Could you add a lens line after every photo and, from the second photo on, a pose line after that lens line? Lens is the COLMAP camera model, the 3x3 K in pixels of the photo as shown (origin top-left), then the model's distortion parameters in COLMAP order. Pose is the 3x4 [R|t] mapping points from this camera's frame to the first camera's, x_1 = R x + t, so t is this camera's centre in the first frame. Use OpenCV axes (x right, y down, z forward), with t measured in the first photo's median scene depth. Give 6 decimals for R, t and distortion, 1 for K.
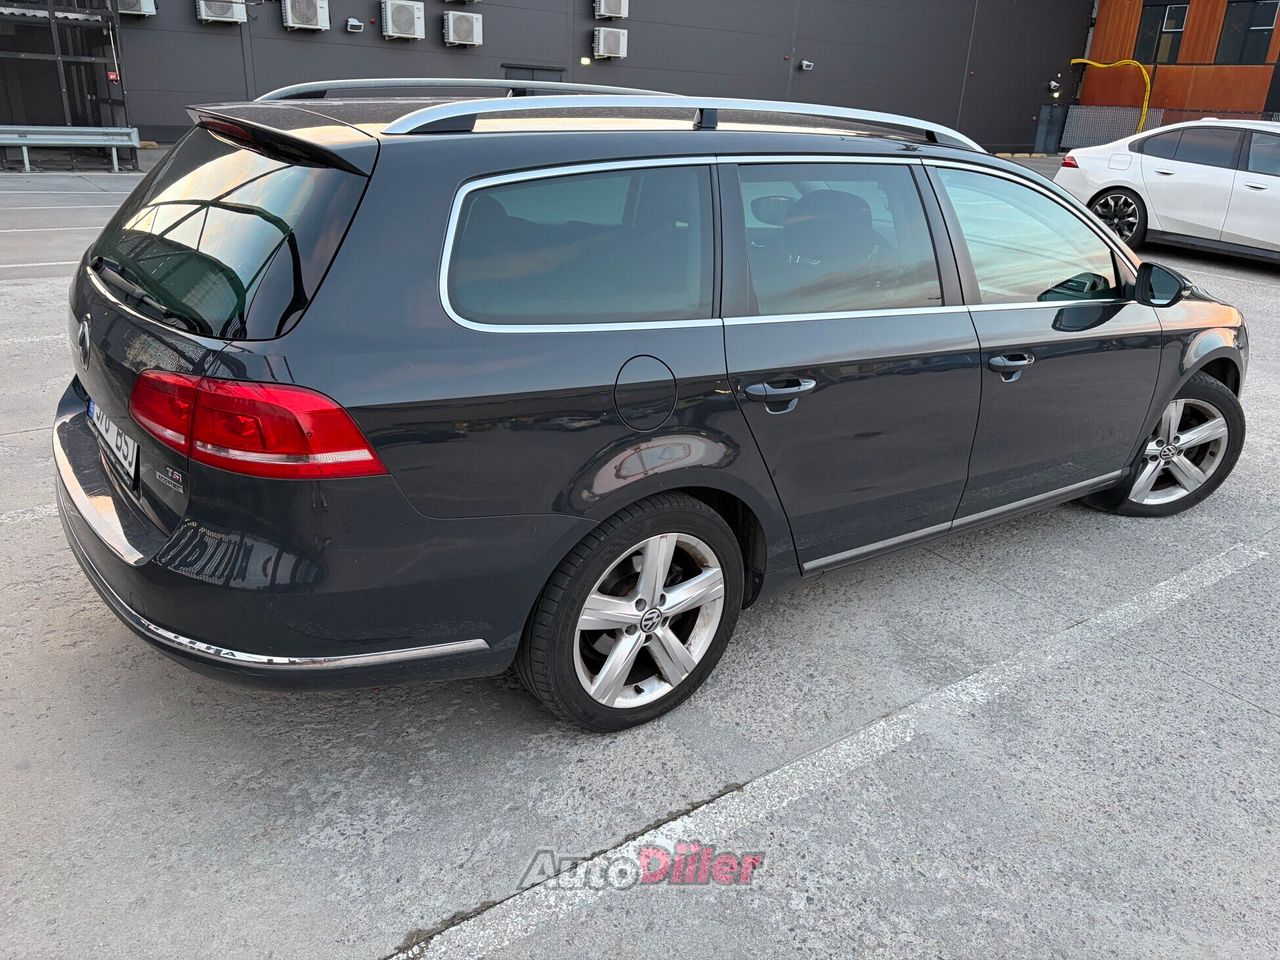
lens RADIAL K [[975.1, 0, 640.0], [0, 975.1, 480.0], [0, 0, 1]] dist [0.001956, 0.000302]
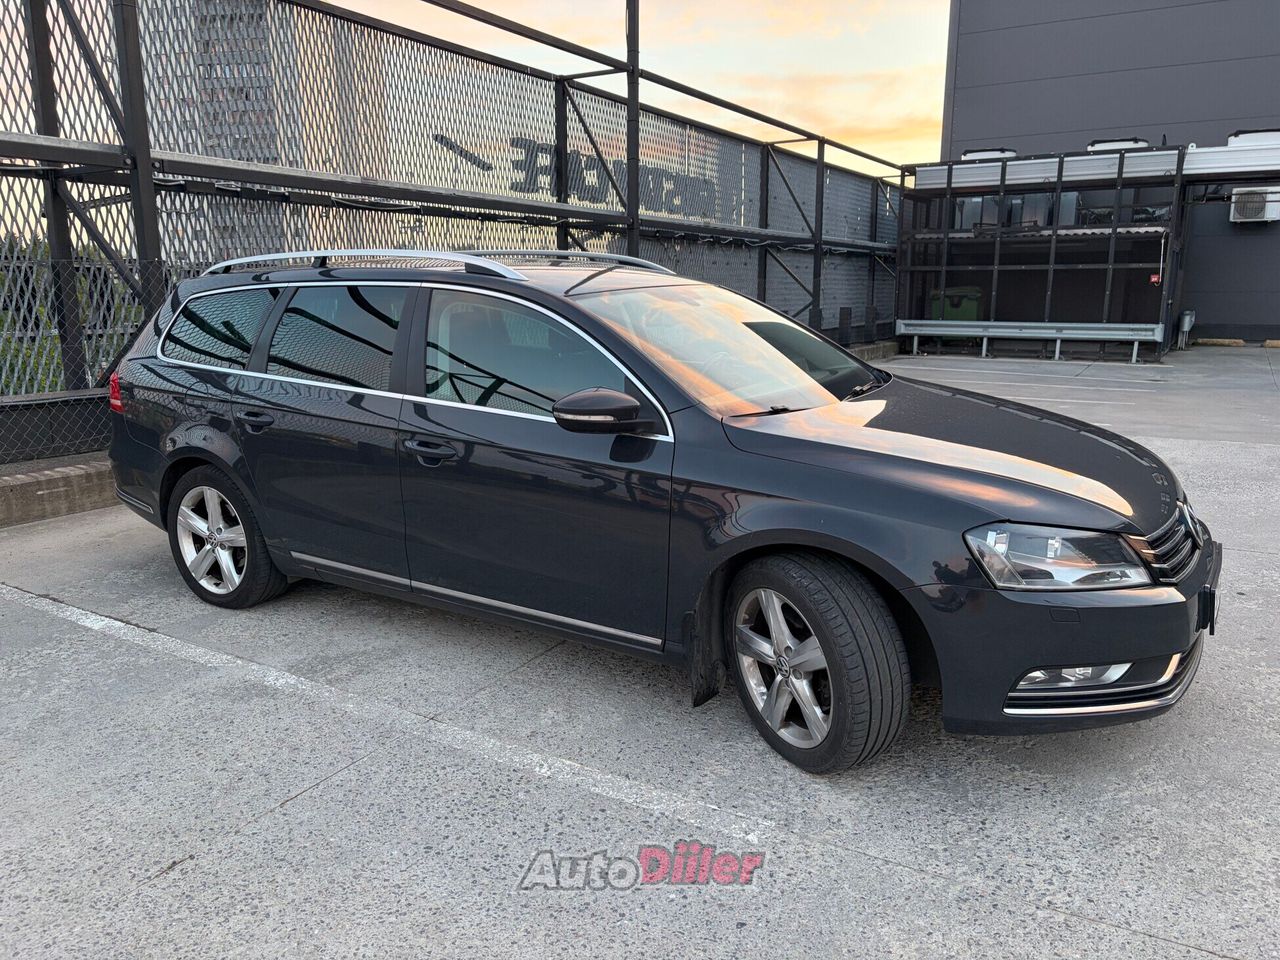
lens RADIAL K [[964.4, 0, 640.0], [0, 964.4, 480.0], [0, 0, 1]] dist [0.010726, 0.010462]
pose [[0.373535, 0.137524, -0.917365, 1.433371], [-0.319412, 0.947540, 0.011988, -0.169229], [0.870889, 0.288540, 0.397867, 0.733718]]
